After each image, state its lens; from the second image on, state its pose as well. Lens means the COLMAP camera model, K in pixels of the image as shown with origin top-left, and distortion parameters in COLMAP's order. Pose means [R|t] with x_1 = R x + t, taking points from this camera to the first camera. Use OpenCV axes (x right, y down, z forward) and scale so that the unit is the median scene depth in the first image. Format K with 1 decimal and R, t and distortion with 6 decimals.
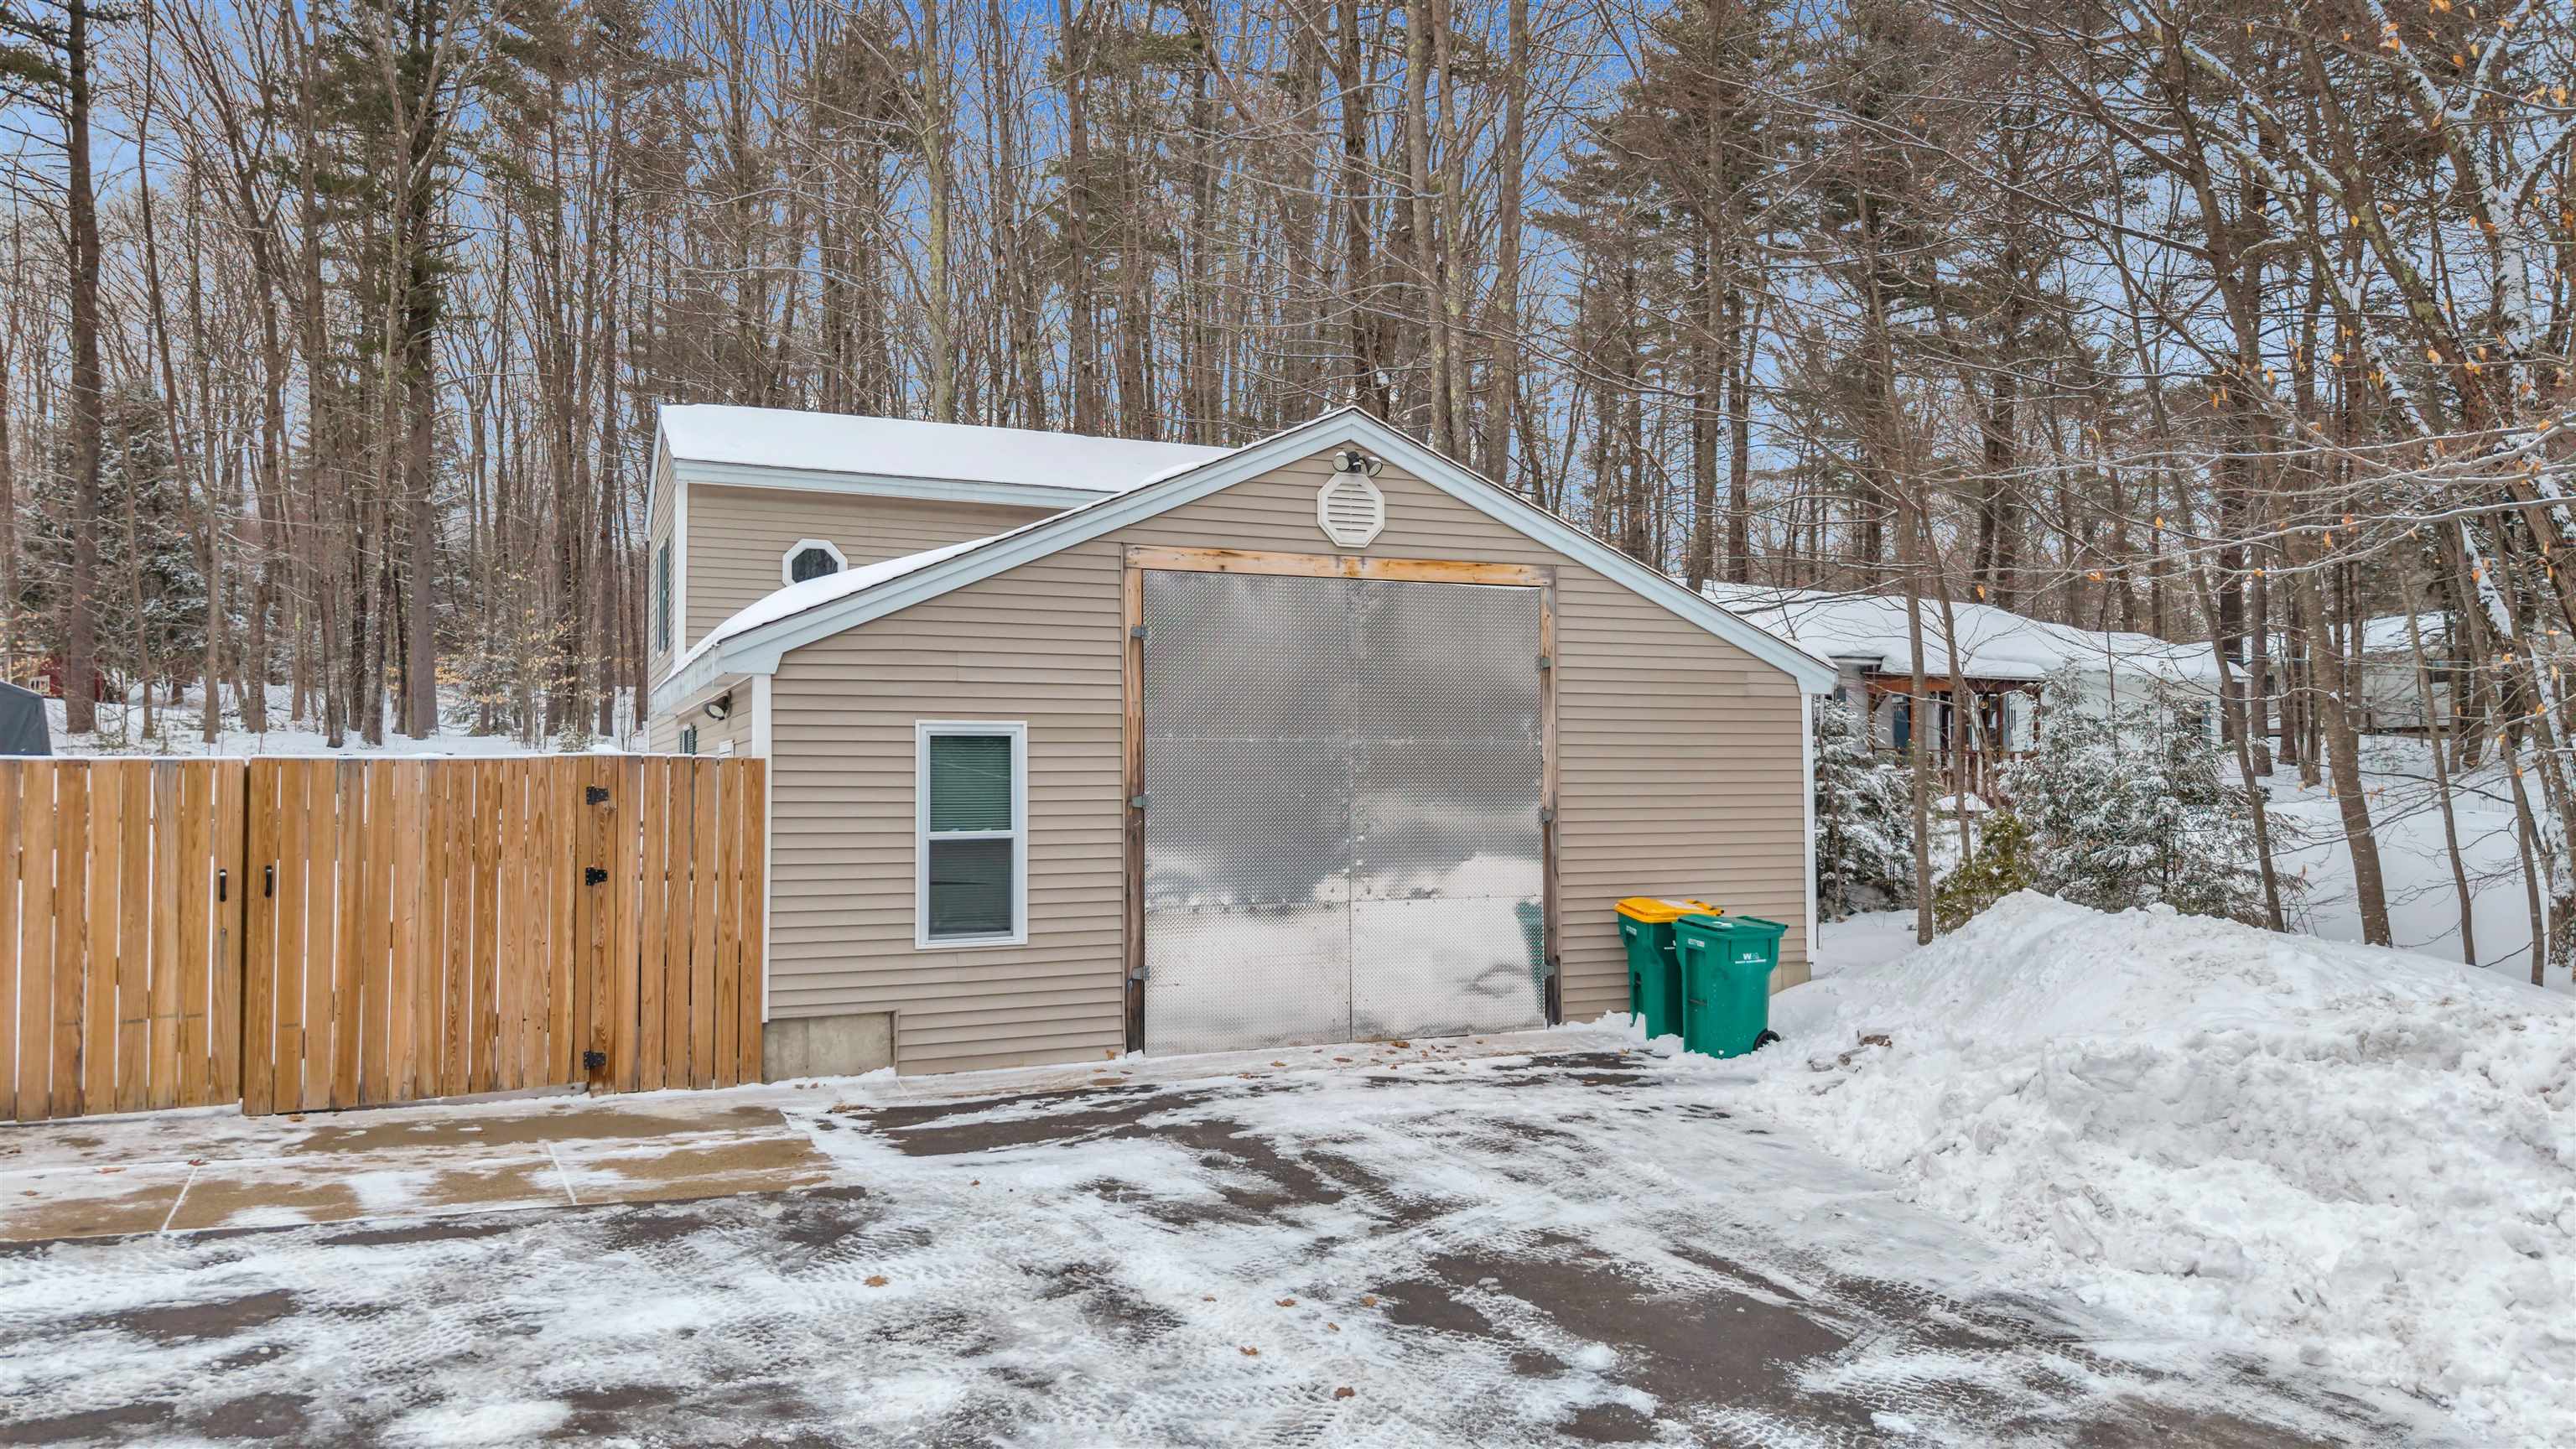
lens RADIAL K [[1732.8, 0, 1288.0], [0, 1732.8, 724.5], [0, 0, 1]] dist [0.047465, -0.037671]
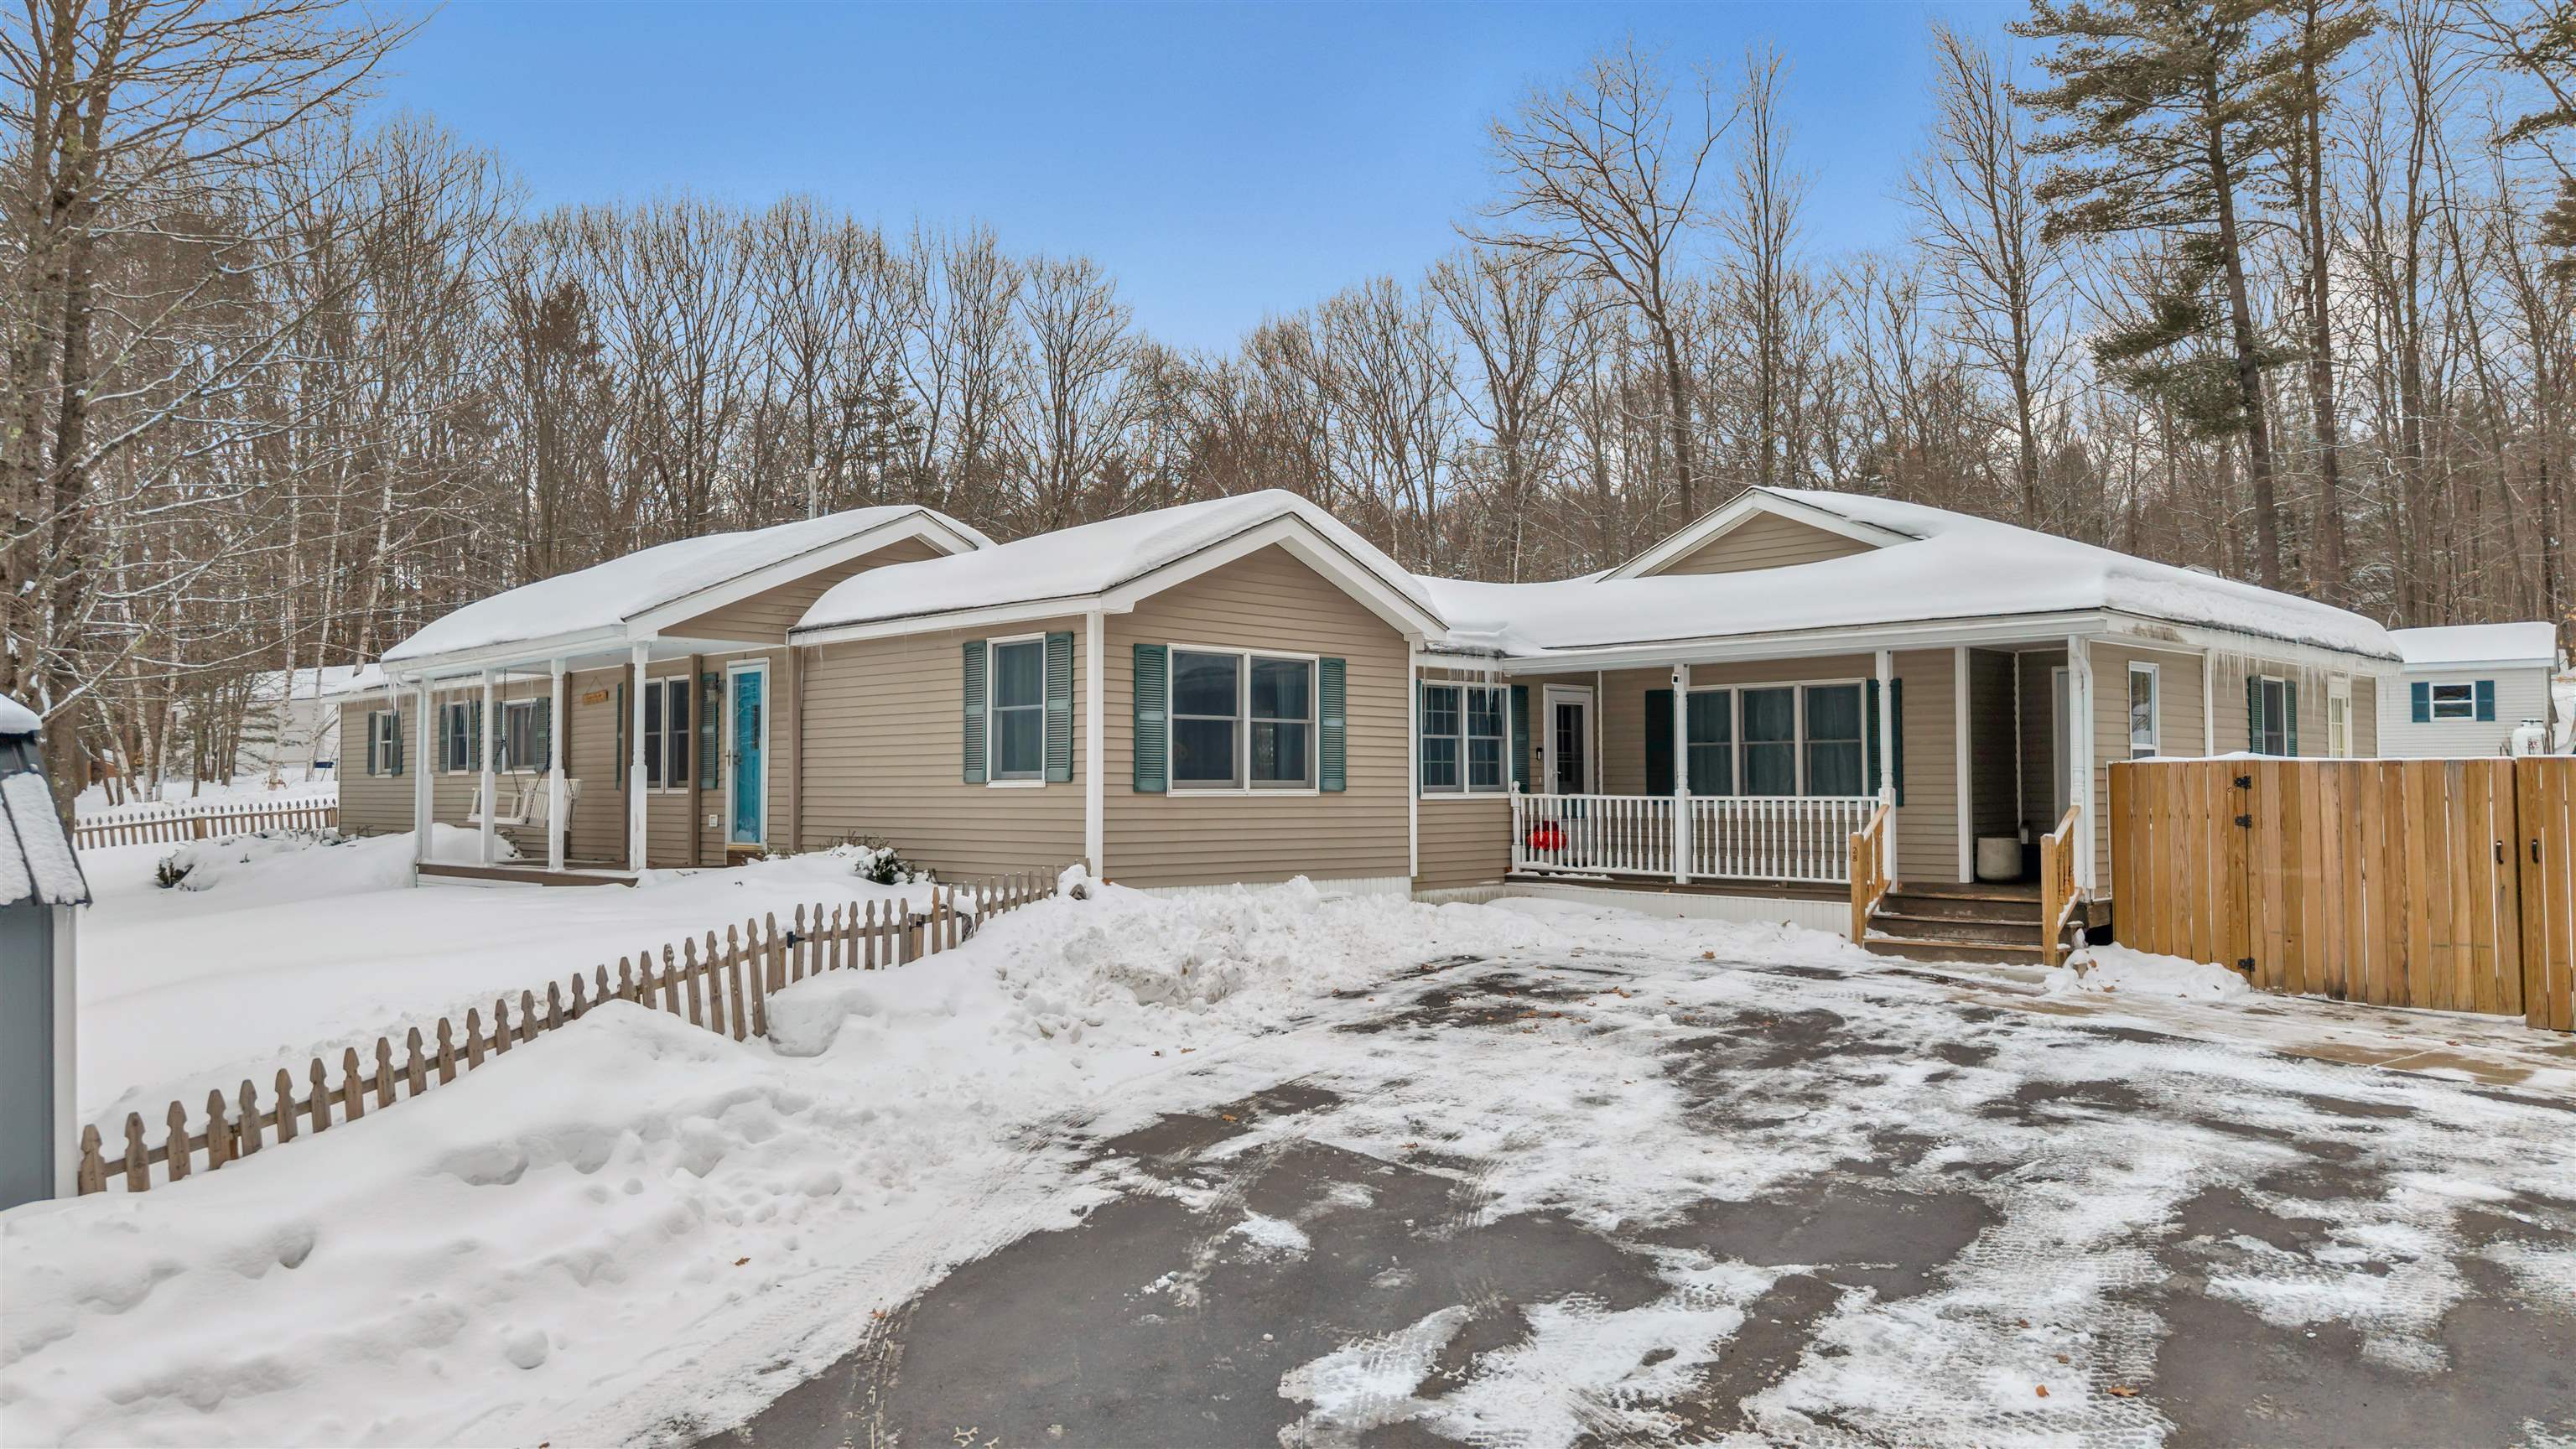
lens RADIAL K [[1718.6, 0, 1296.0], [0, 1718.6, 755.0], [0, 0, 1]] dist [0.066641, -0.059458]
pose [[0.226558, -0.013882, -0.973899, 0.504789], [0.034317, 0.999391, -0.006262, -0.006151], [0.973393, -0.032003, 0.226896, -0.205790]]
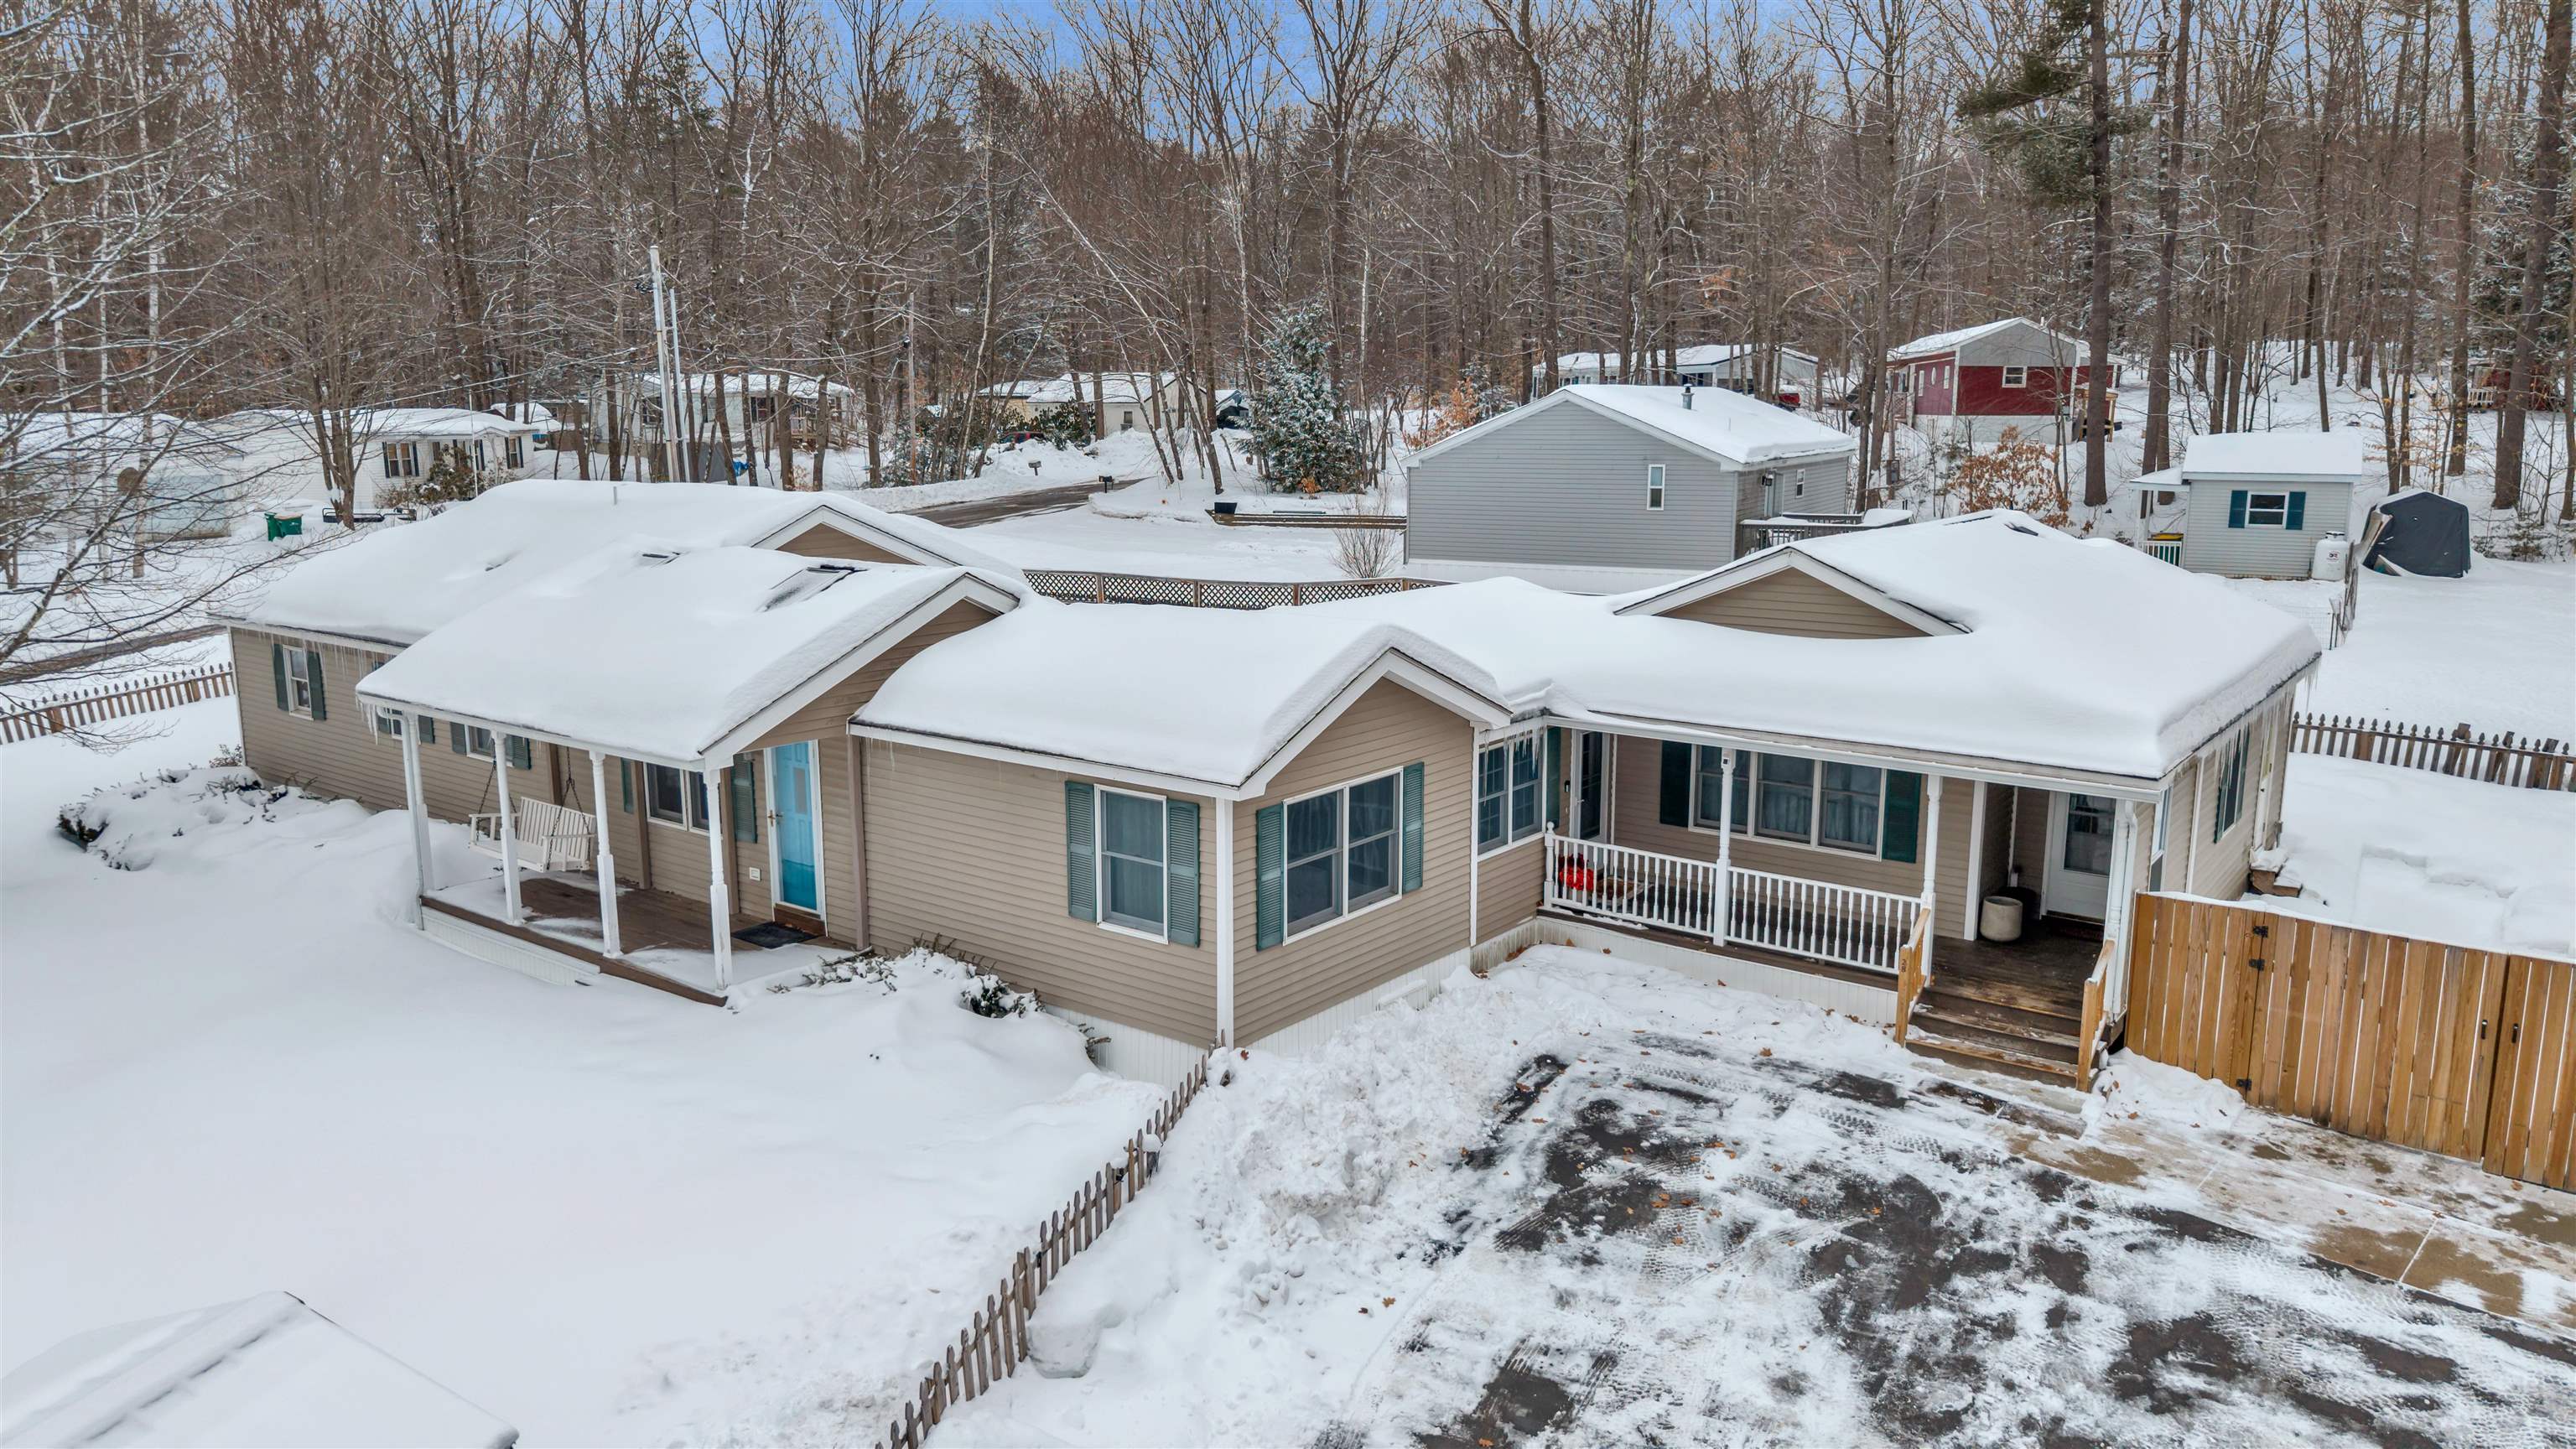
lens RADIAL K [[1732.8, 0, 1288.0], [0, 1732.8, 724.5], [0, 0, 1]] dist [0.047465, -0.037671]
pose [[0.349364, 0.178793, -0.919770, 0.413827], [0.027481, 0.979248, 0.200793, -0.526995], [0.936584, -0.095426, 0.337201, -0.499382]]
